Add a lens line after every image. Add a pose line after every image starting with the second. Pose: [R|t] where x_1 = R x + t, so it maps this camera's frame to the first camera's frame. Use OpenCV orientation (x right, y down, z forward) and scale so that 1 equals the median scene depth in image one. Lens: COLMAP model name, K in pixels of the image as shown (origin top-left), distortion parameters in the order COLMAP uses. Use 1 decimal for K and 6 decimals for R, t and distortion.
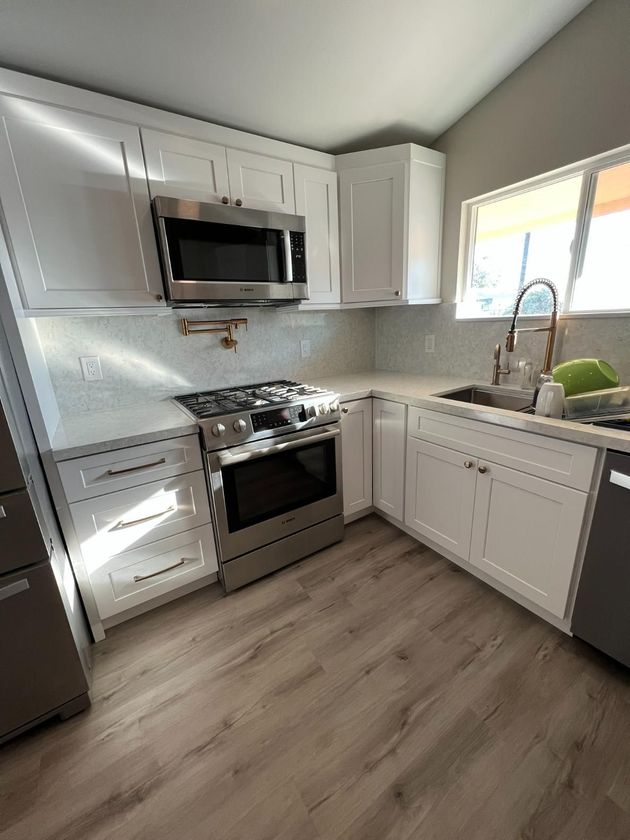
lens RADIAL K [[338.9, 0, 311.5], [0, 338.9, 418.7], [0, 0, 1]] dist [-0.023197, -0.000291]
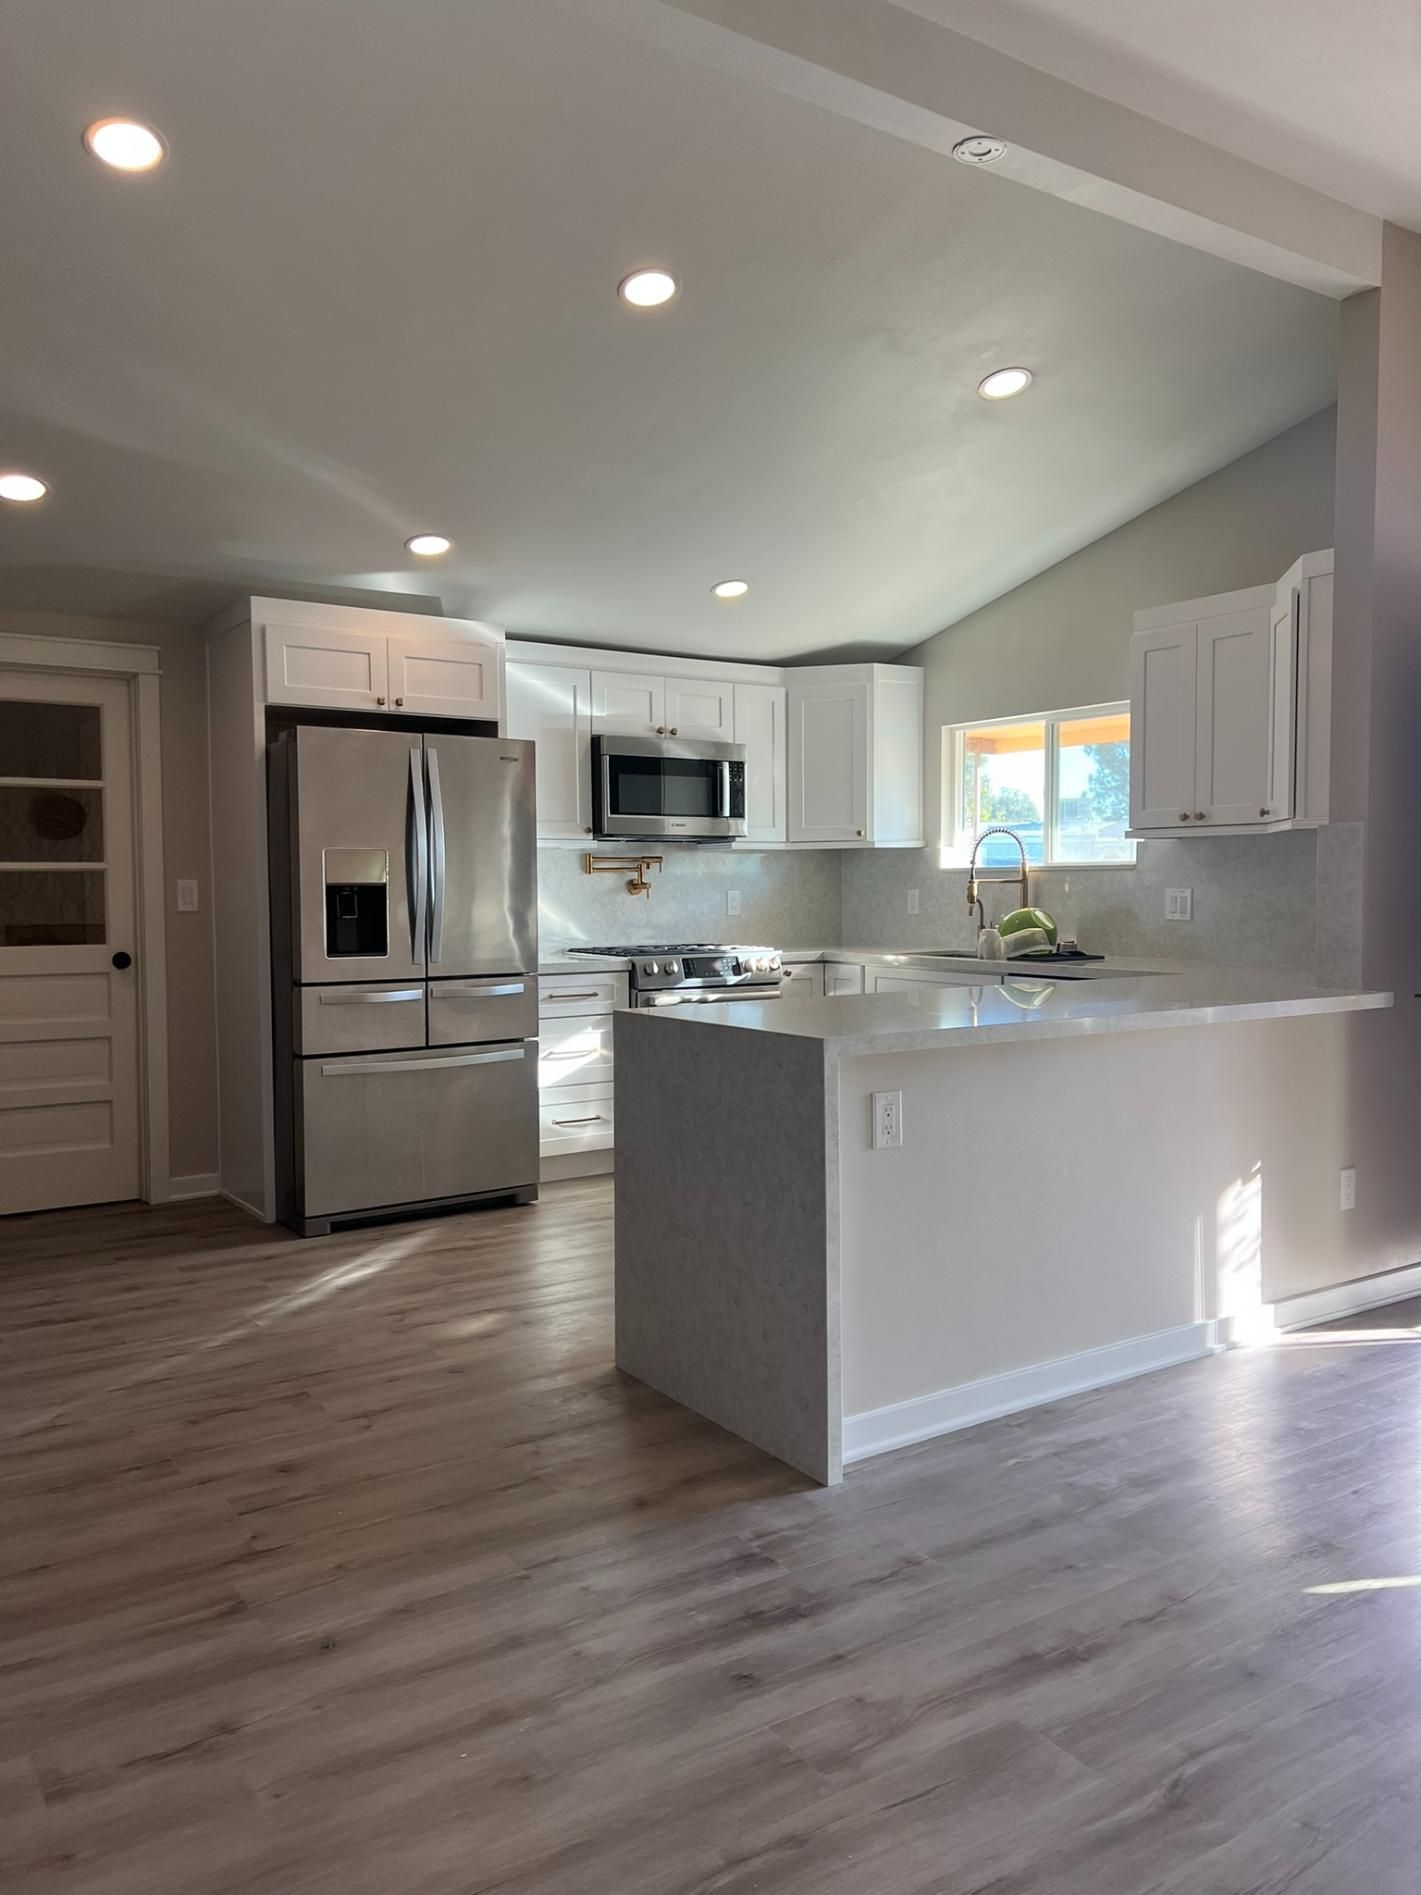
lens RADIAL K [[1434.4, 0, 709.9], [0, 1434.4, 948.9], [0, 0, 1]] dist [0.007151, 0.000119]
pose [[0.998985, 0.041571, 0.017373, -0.143798], [-0.036510, 0.972862, -0.228489, 0.695923], [-0.026400, 0.227623, 0.973391, -2.283829]]
